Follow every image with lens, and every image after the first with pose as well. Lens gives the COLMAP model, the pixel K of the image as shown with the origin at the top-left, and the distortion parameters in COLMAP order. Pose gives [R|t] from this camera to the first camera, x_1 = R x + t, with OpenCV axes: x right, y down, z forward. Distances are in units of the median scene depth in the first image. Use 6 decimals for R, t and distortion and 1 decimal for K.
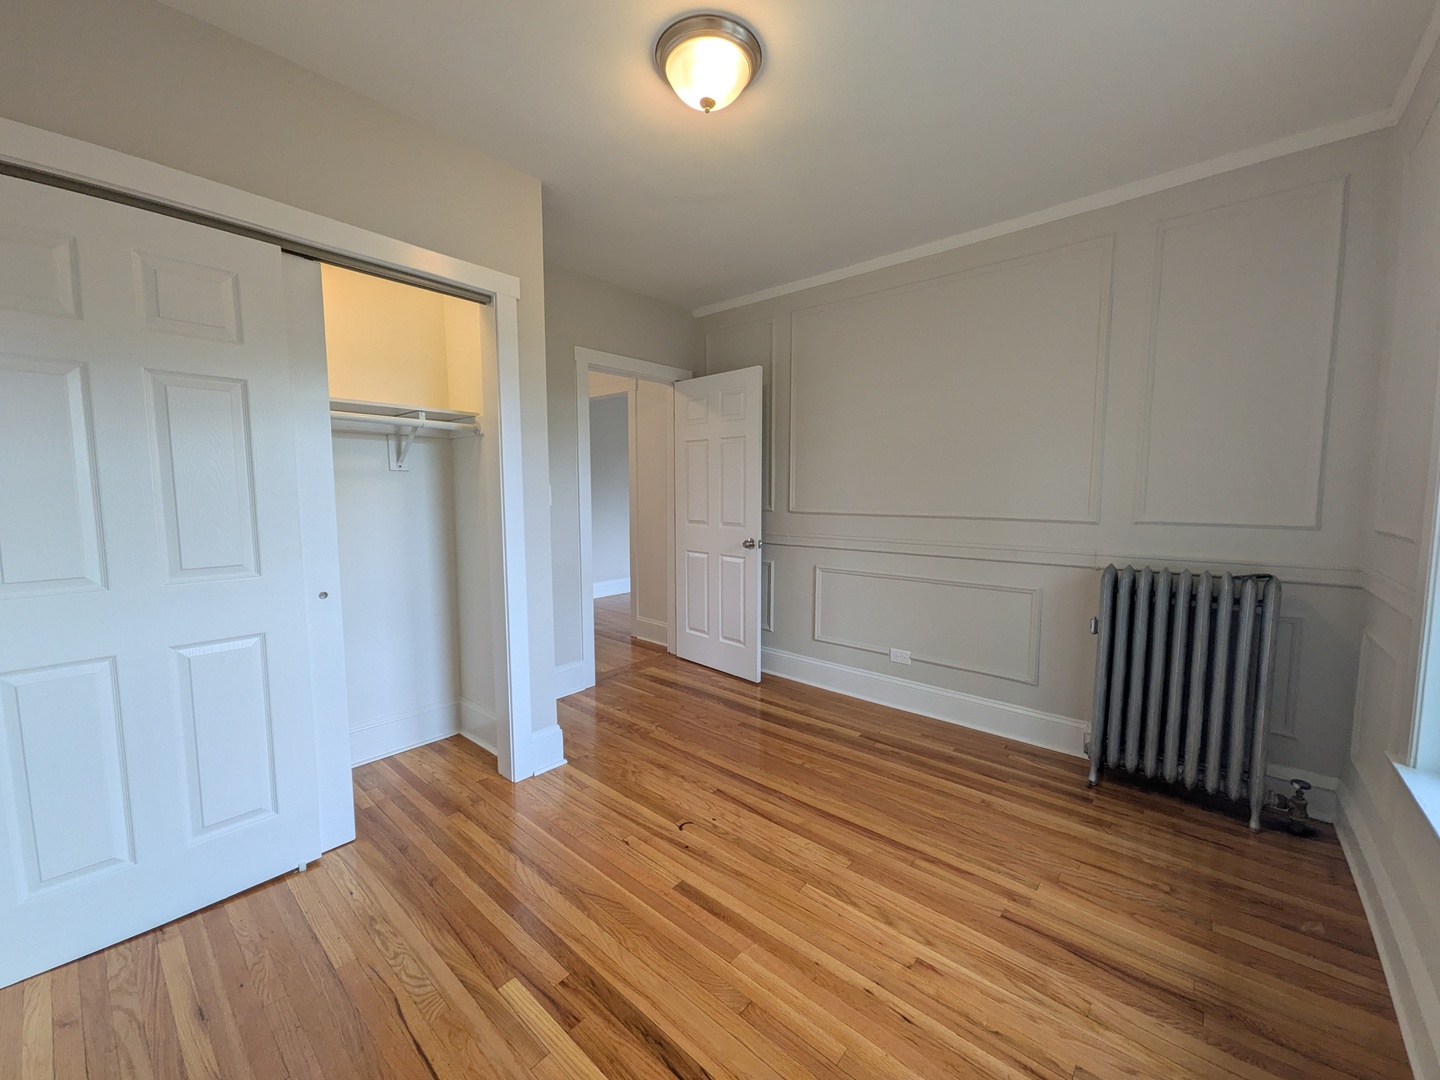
lens RADIAL K [[567.9, 0, 717.7], [0, 567.9, 536.6], [0, 0, 1]] dist [0.007092, -0.002132]
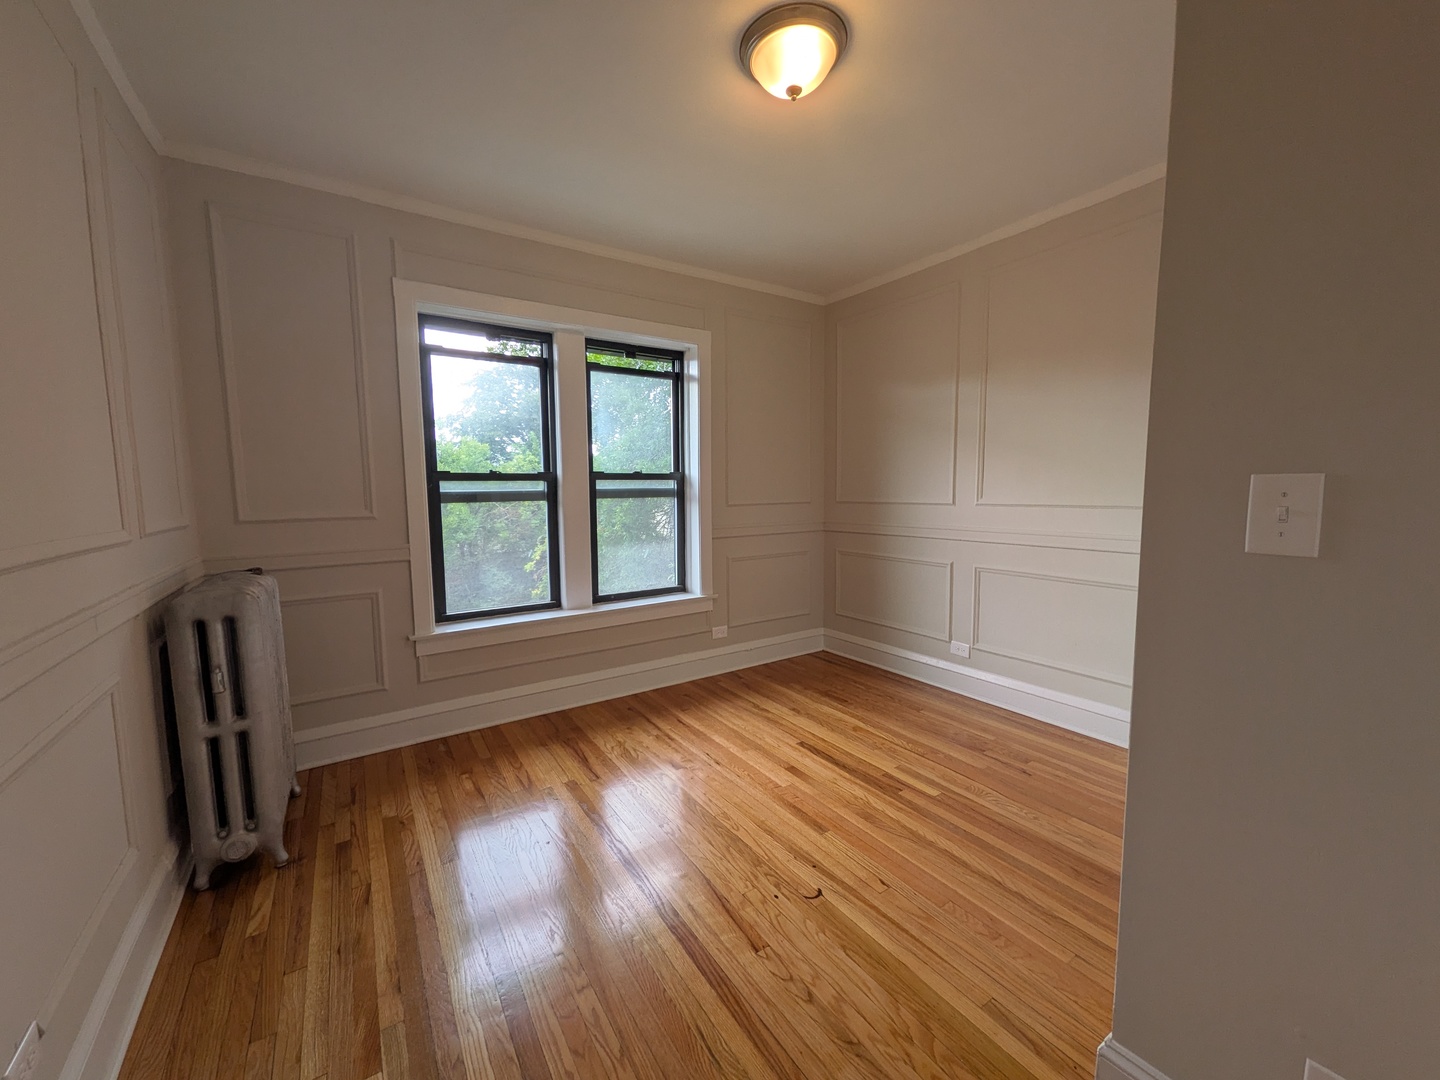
lens RADIAL K [[567.9, 0, 735.3], [0, 567.9, 548.2], [0, 0, 1]] dist [0.007092, -0.002132]
pose [[-0.970199, -0.007721, 0.242188, -0.151389], [0.039404, 0.981161, 0.189131, -0.136723], [-0.239086, 0.193038, -0.951617, 1.829916]]
